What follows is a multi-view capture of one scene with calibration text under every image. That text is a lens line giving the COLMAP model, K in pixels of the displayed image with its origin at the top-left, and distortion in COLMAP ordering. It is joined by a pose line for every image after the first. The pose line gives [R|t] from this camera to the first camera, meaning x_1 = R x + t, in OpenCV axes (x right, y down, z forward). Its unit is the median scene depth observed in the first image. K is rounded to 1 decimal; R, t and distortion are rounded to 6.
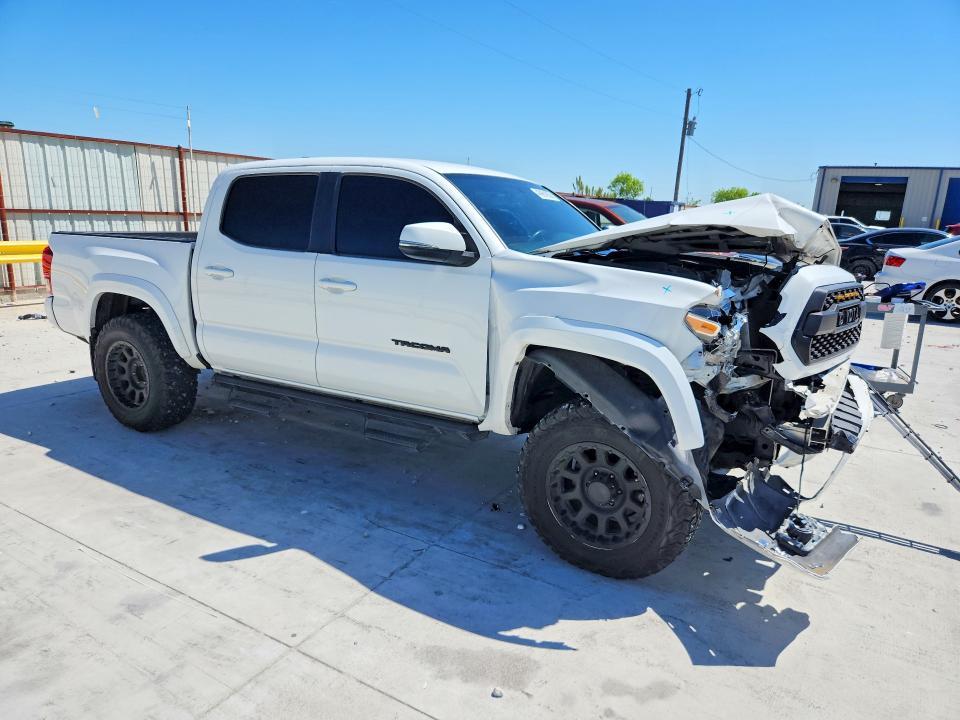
lens RADIAL K [[644.2, 0, 482.3], [0, 644.2, 355.3], [0, 0, 1]] dist [0.054899, -0.051457]
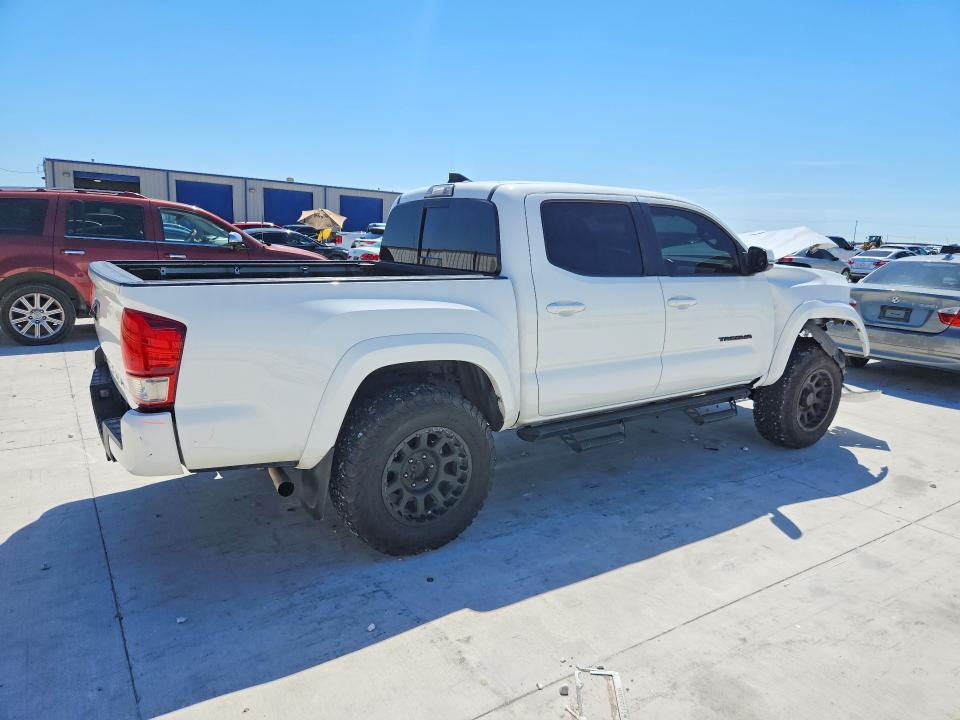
lens RADIAL K [[644.2, 0, 482.3], [0, 644.2, 355.3], [0, 0, 1]] dist [0.054899, -0.051457]
pose [[0.438913, -0.182252, 0.879852, -1.427332], [0.174987, 0.977802, 0.115250, -0.212968], [-0.881326, 0.103378, 0.461062, 0.796978]]
